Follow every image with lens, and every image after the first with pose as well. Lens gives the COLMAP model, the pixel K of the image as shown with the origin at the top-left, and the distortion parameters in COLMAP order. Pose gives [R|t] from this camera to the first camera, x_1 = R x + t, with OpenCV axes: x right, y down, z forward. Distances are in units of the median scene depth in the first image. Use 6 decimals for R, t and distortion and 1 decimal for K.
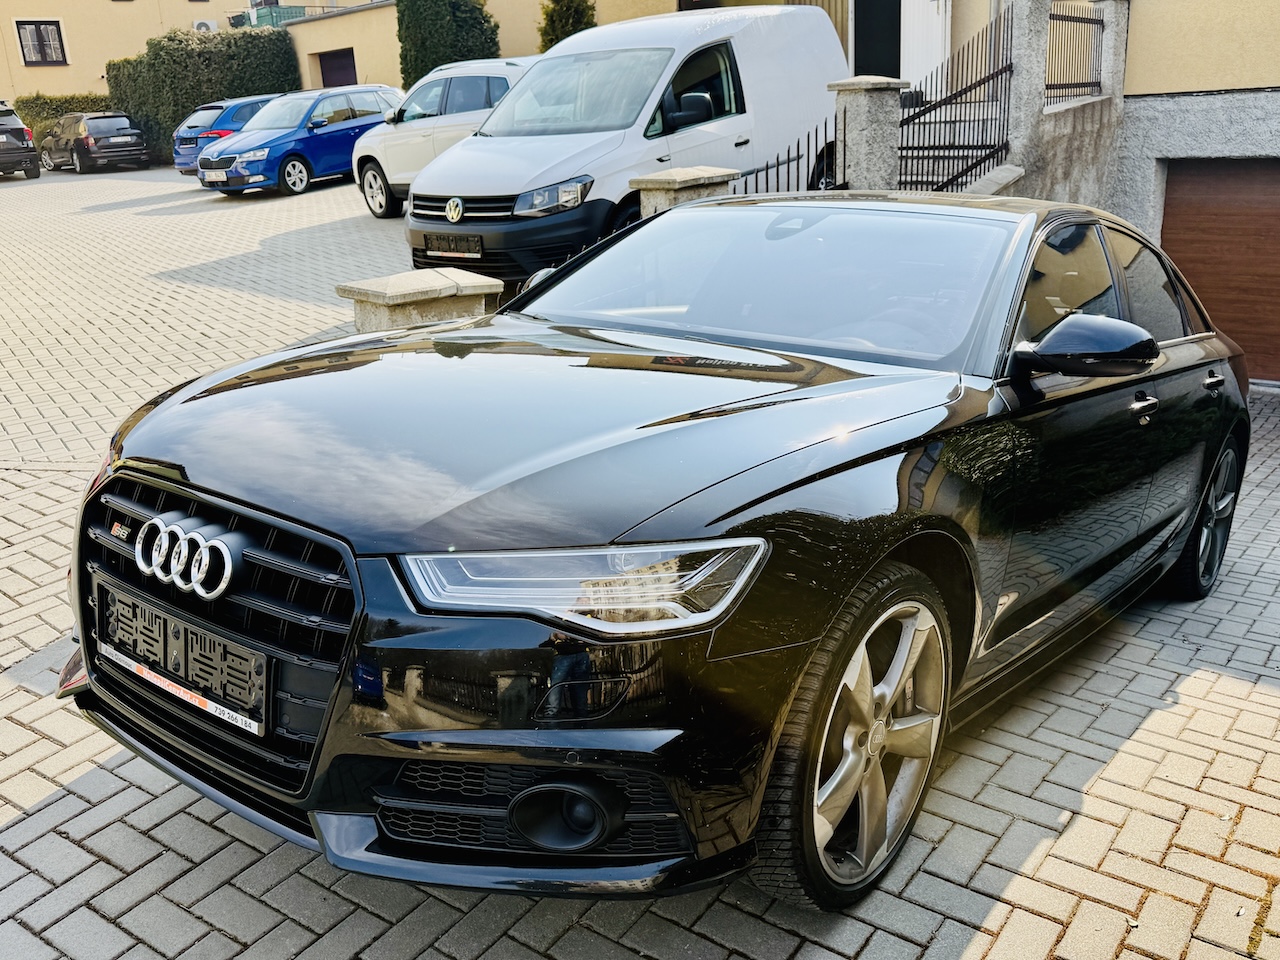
lens RADIAL K [[1170.2, 0, 649.2], [0, 1170.2, 484.8], [0, 0, 1]] dist [0.049459, -0.090011]
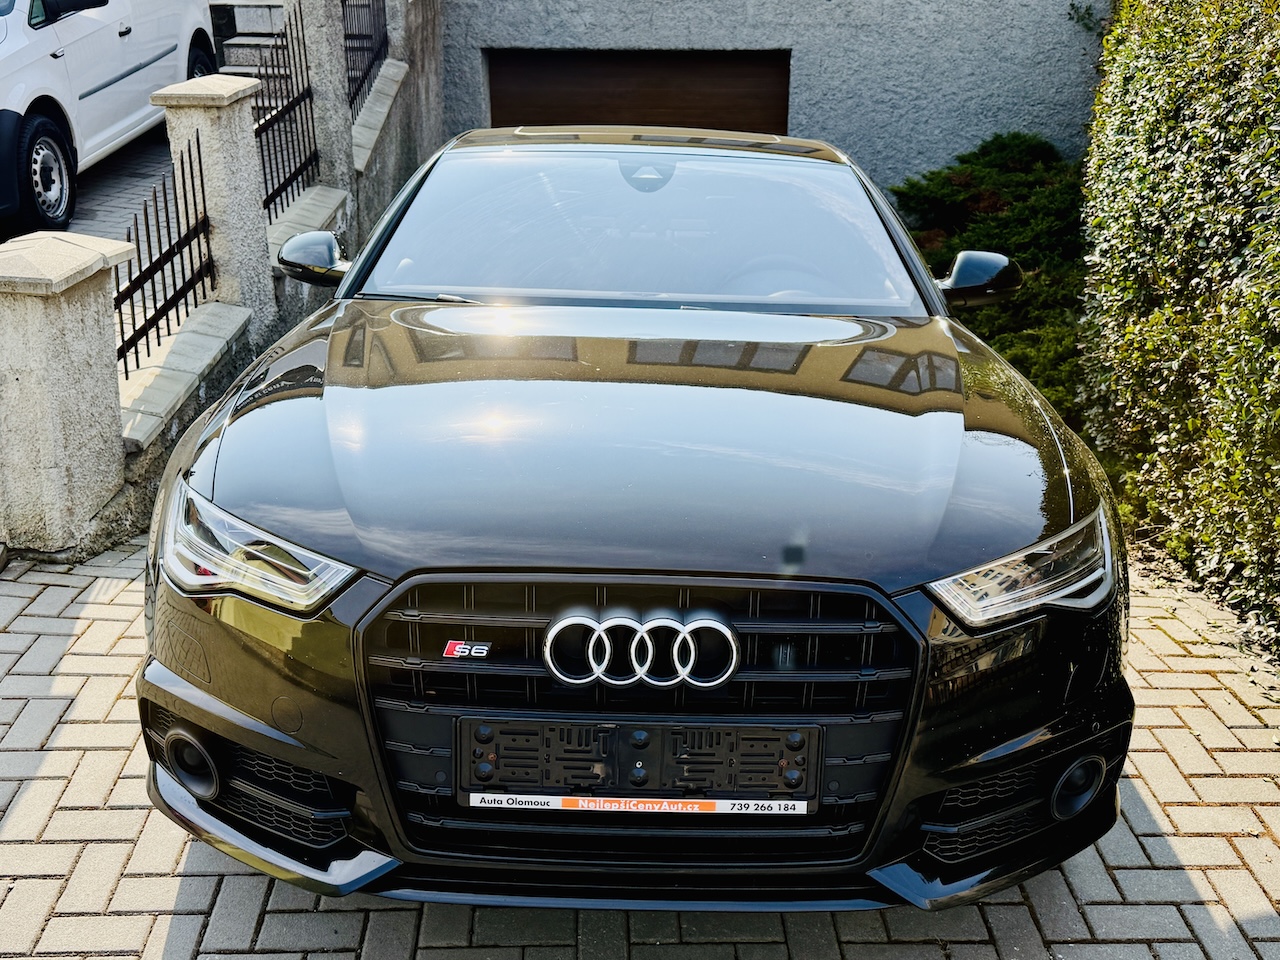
lens RADIAL K [[1288.5, 0, 675.8], [0, 1288.5, 514.9], [0, 0, 1]] dist [-0.002738, 0.000000]
pose [[0.775819, -0.203708, 0.597167, -0.635439], [0.145712, 0.978709, 0.144557, -0.114288], [-0.613900, -0.025136, 0.788984, 0.187089]]
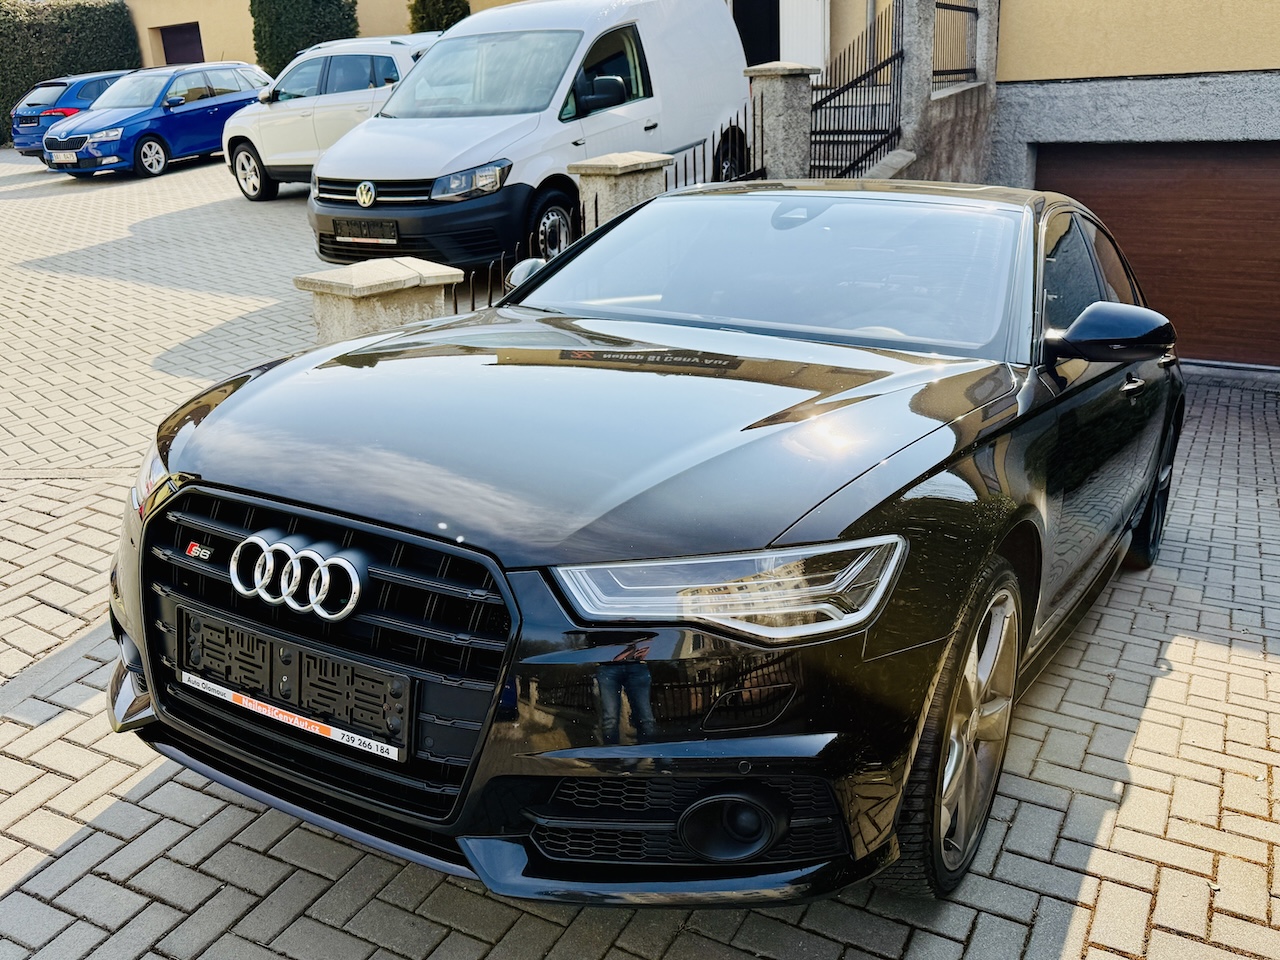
lens RADIAL K [[1170.2, 0, 649.1], [0, 1170.2, 476.8], [0, 0, 1]] dist [0.049459, -0.090011]
pose [[0.991723, -0.031518, 0.124465, -0.160350], [0.030344, 0.999475, 0.011314, -0.014638], [-0.124756, -0.007444, 0.992160, 0.021779]]
